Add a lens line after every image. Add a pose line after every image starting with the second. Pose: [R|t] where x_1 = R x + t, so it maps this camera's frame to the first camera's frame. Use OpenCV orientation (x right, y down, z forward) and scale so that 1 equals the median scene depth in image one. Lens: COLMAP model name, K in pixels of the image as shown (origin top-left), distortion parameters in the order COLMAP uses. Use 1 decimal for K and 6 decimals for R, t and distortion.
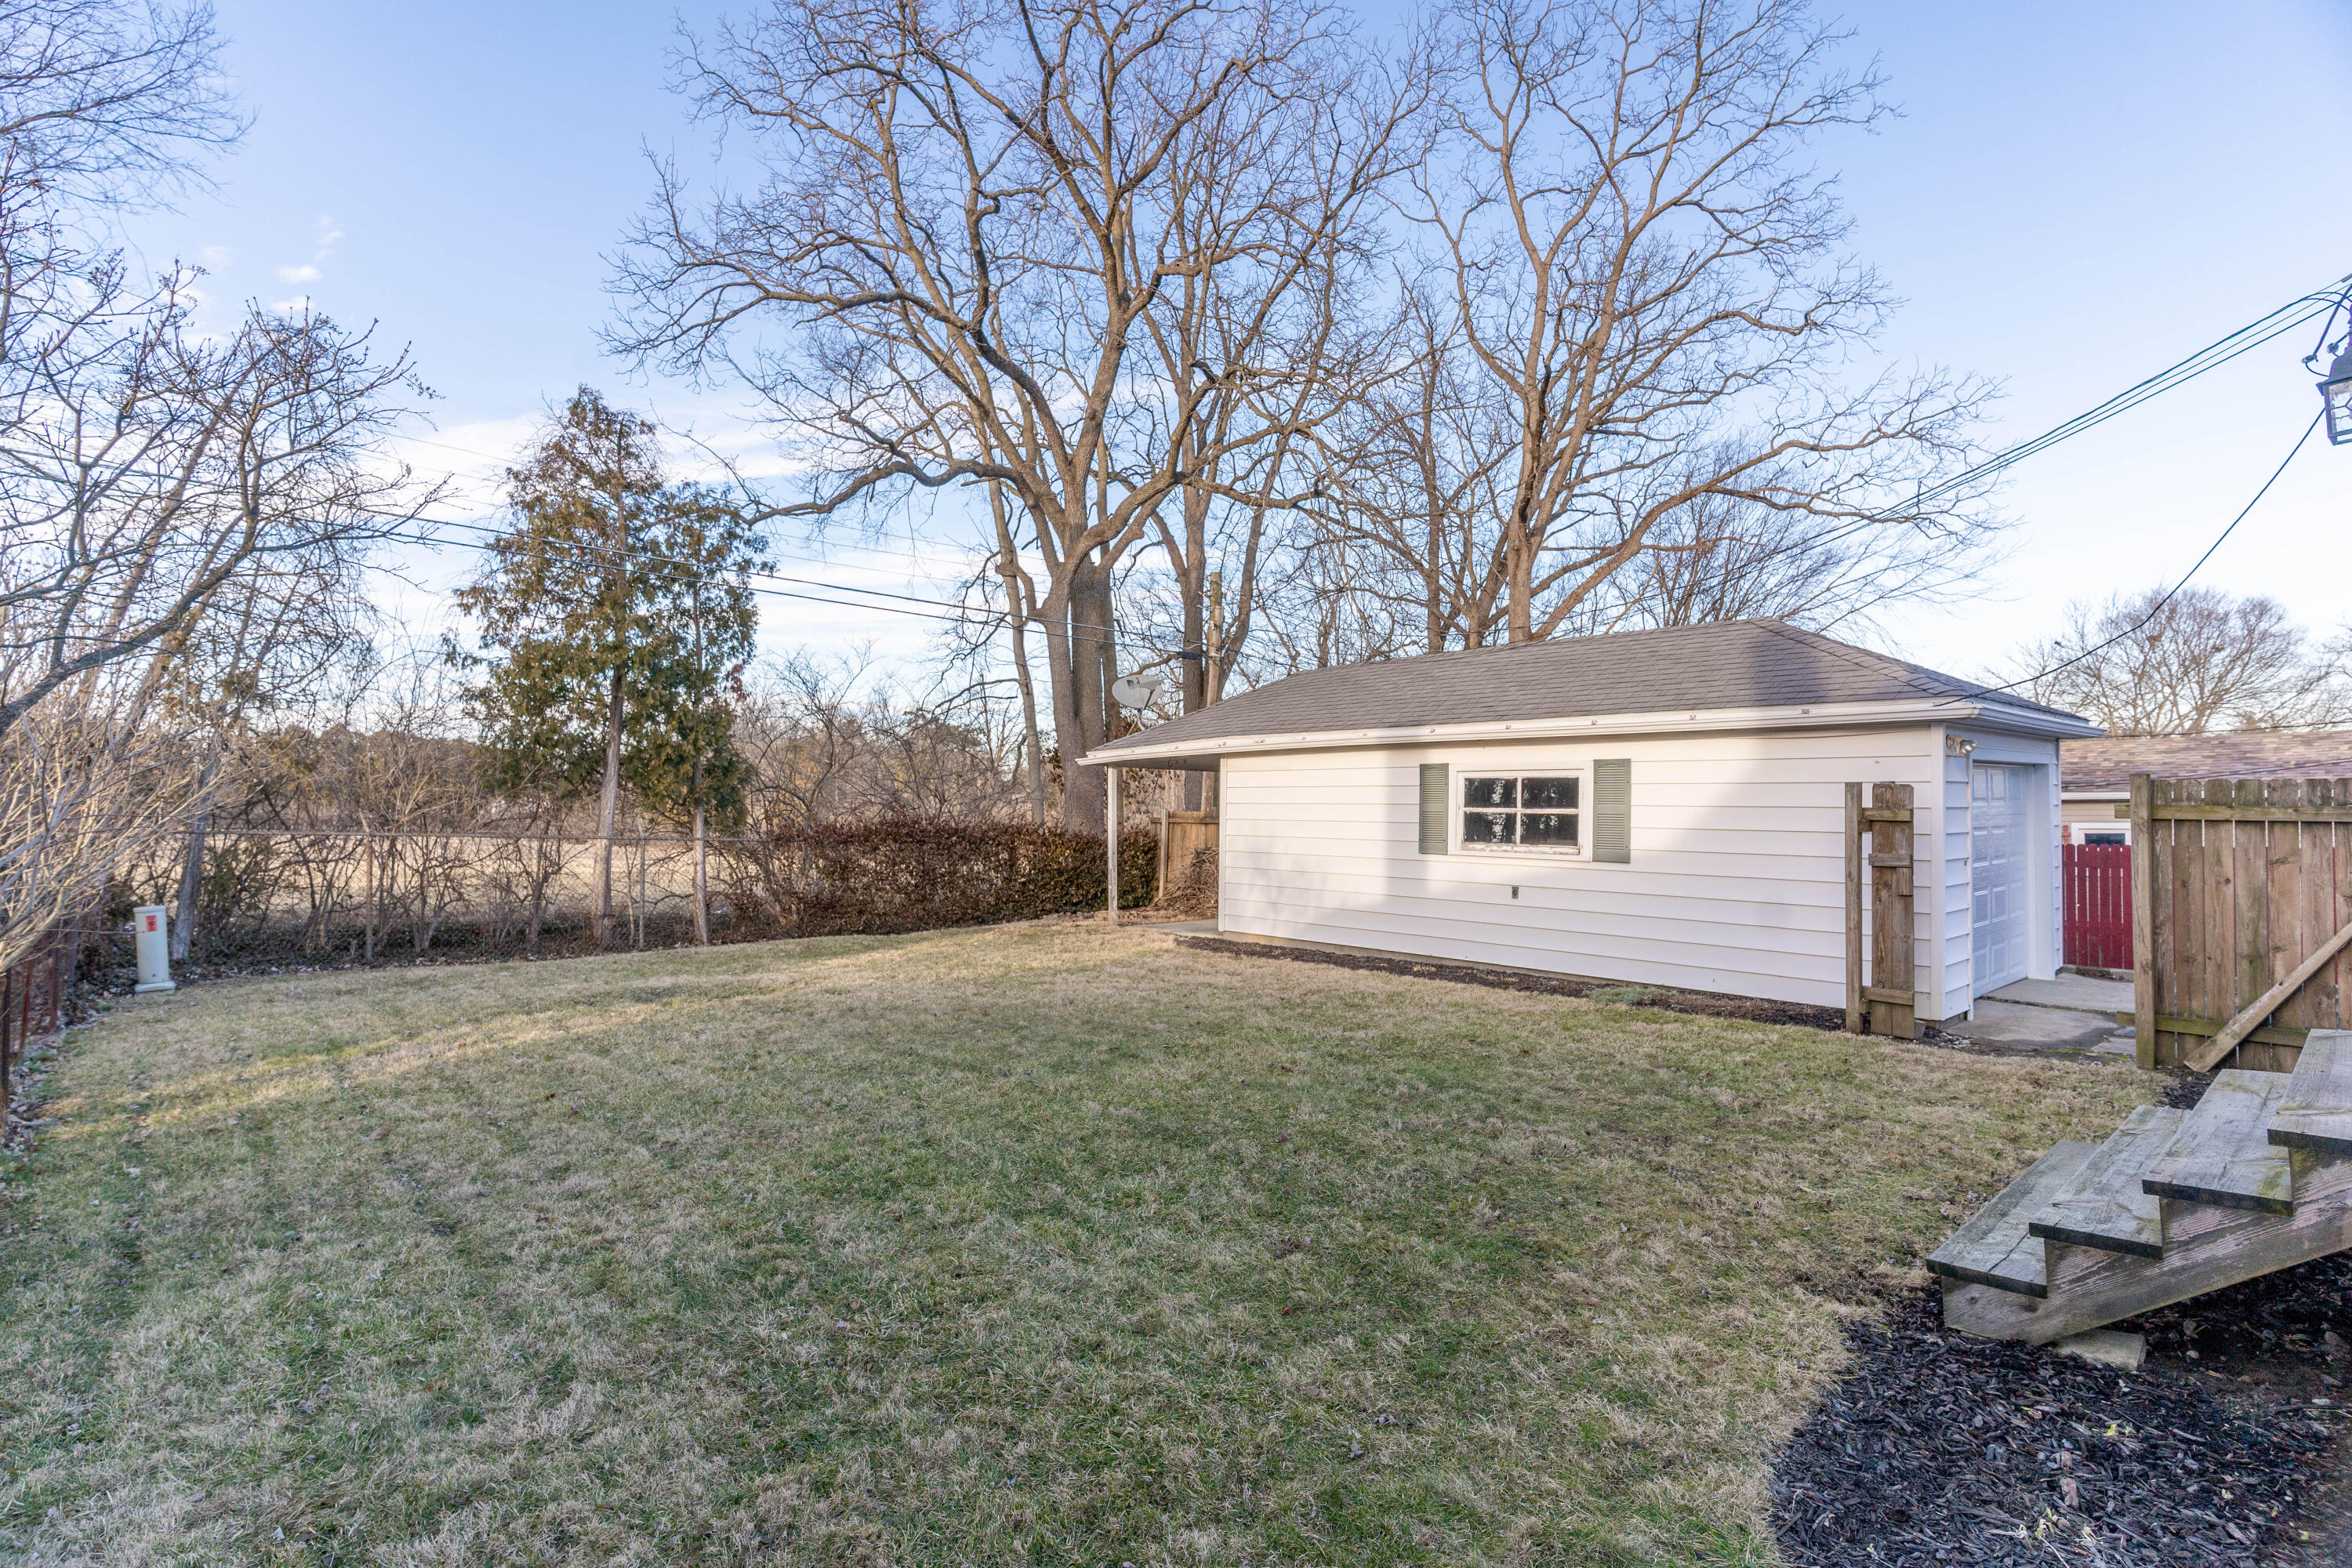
lens RADIAL K [[1127.2, 0, 1177.1], [0, 1127.2, 794.1], [0, 0, 1]] dist [0.001319, 0.001290]
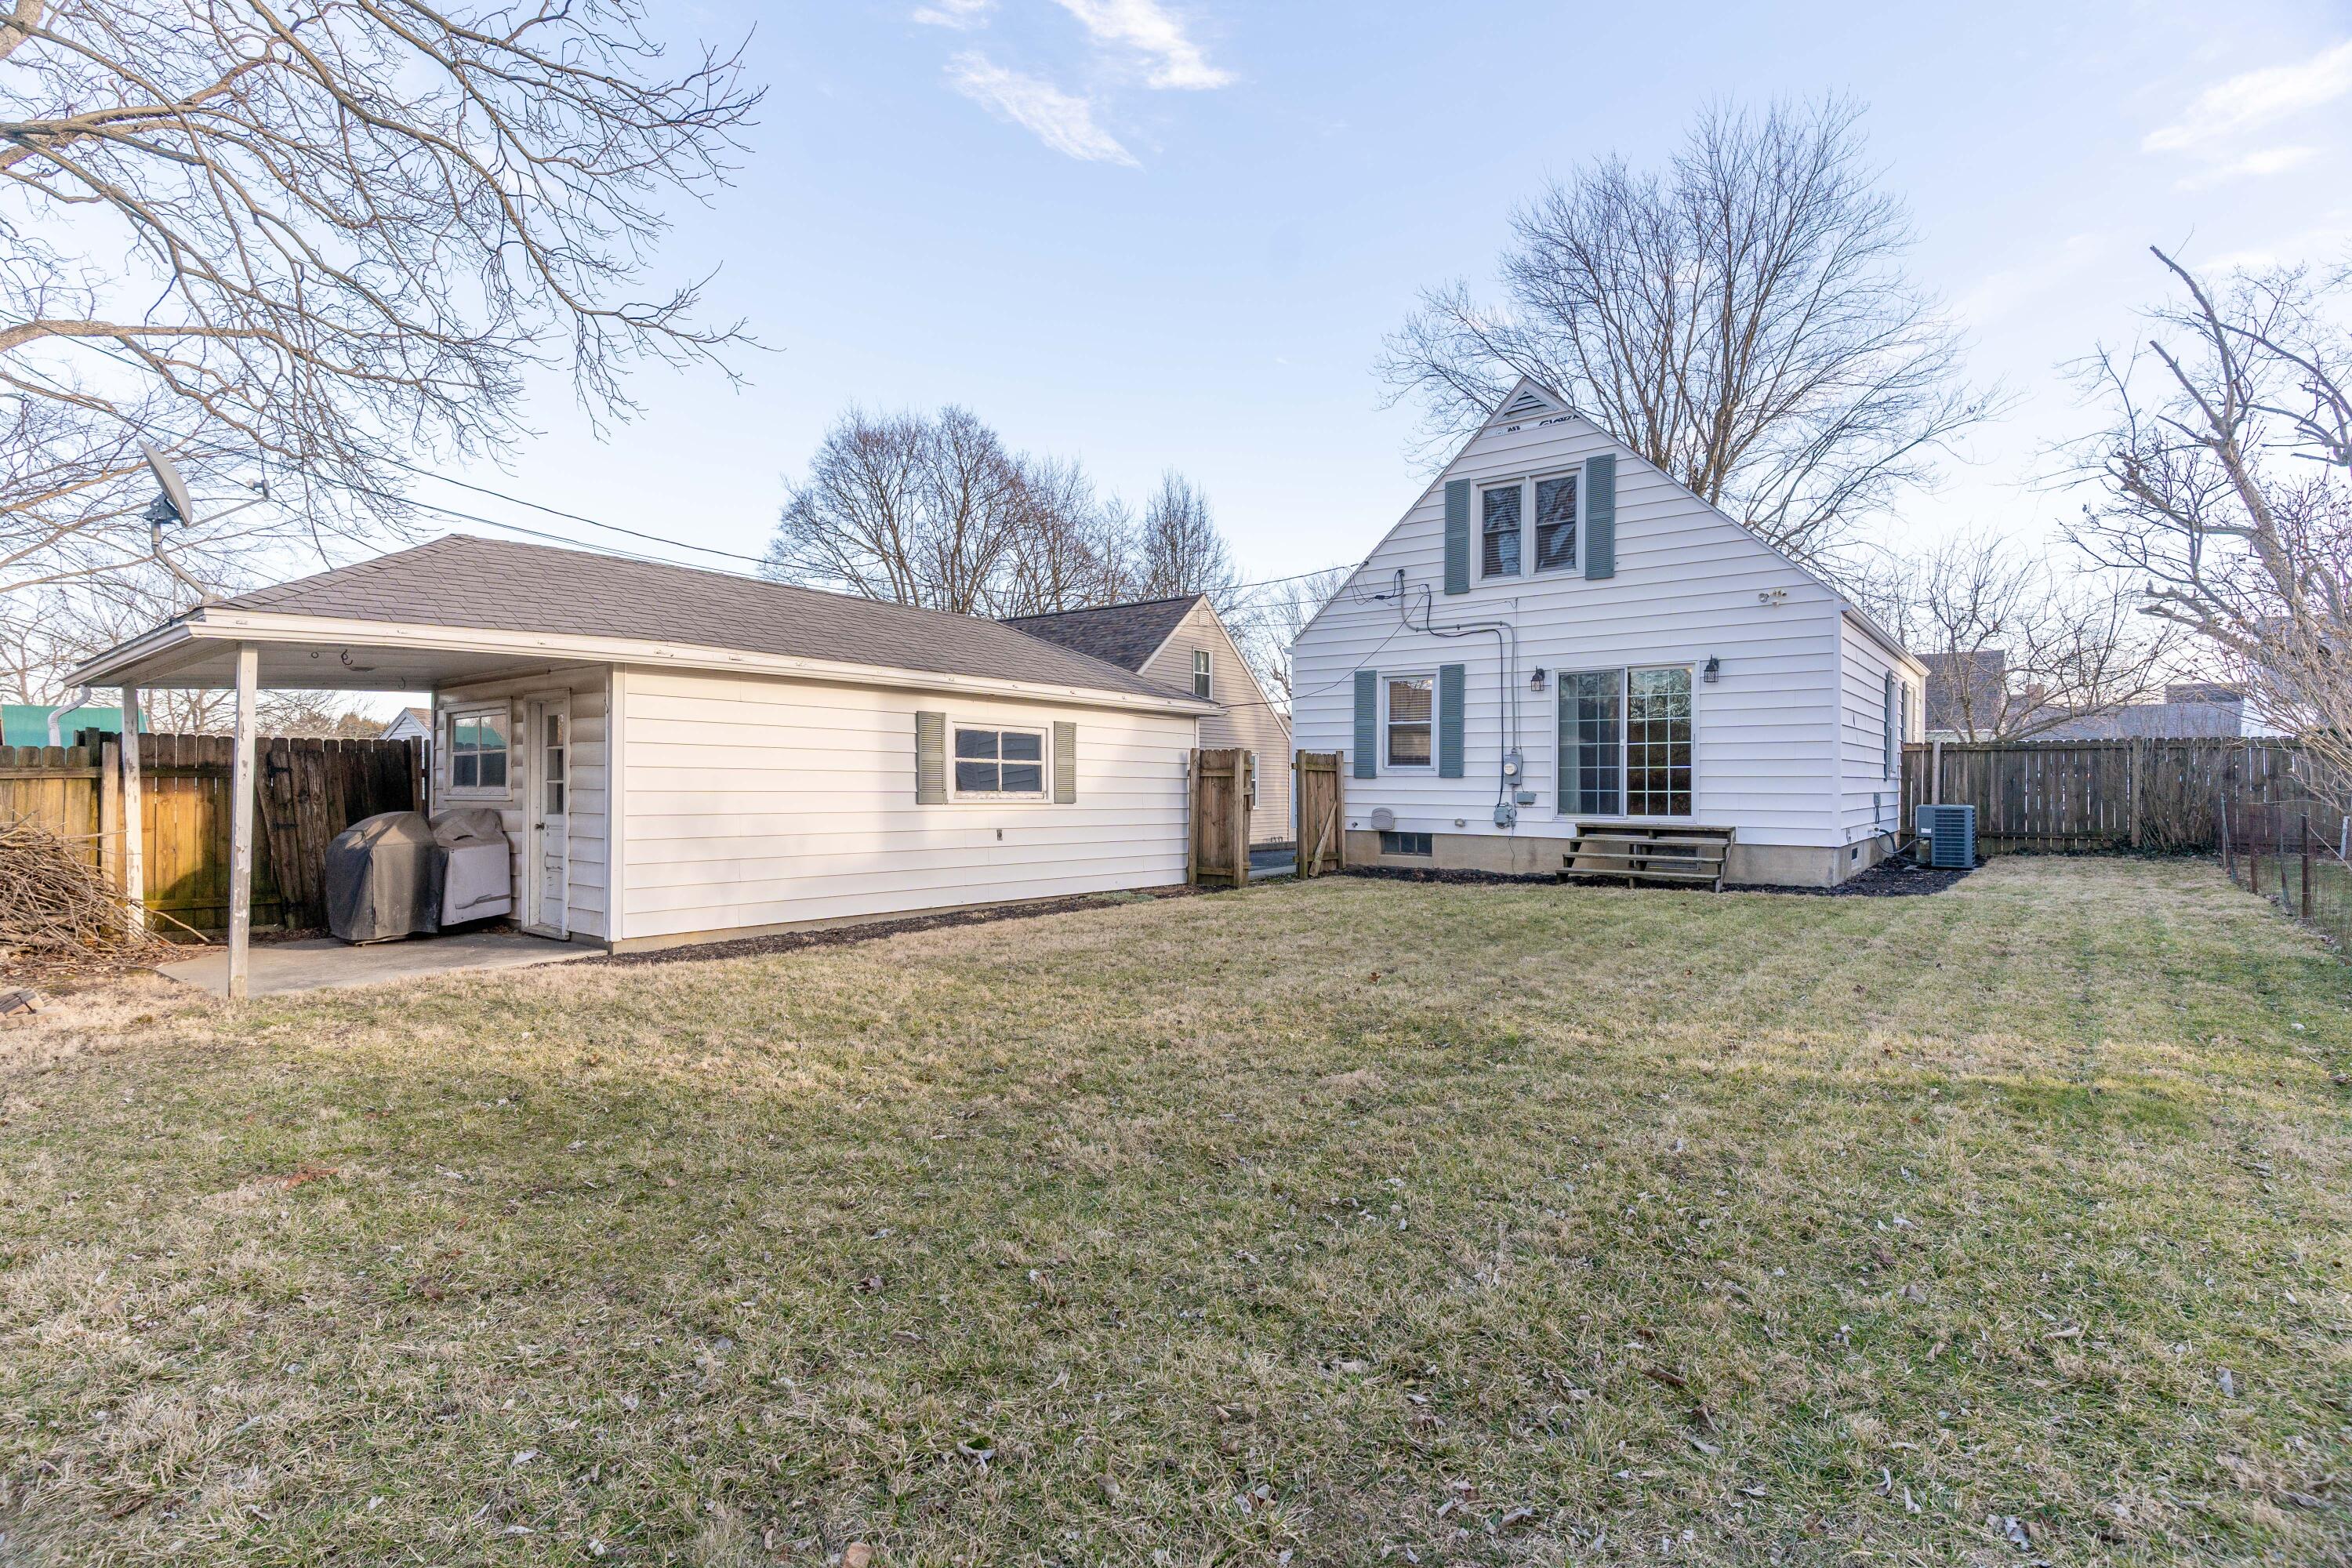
lens RADIAL K [[1127.2, 0, 1173.5], [0, 1127.2, 780.3], [0, 0, 1]] dist [0.001319, 0.001290]
pose [[-0.184028, -0.002043, 0.982919, -0.813636], [-0.018886, 0.999821, -0.001457, 0.031342], [-0.982740, -0.018831, -0.184033, 1.024392]]
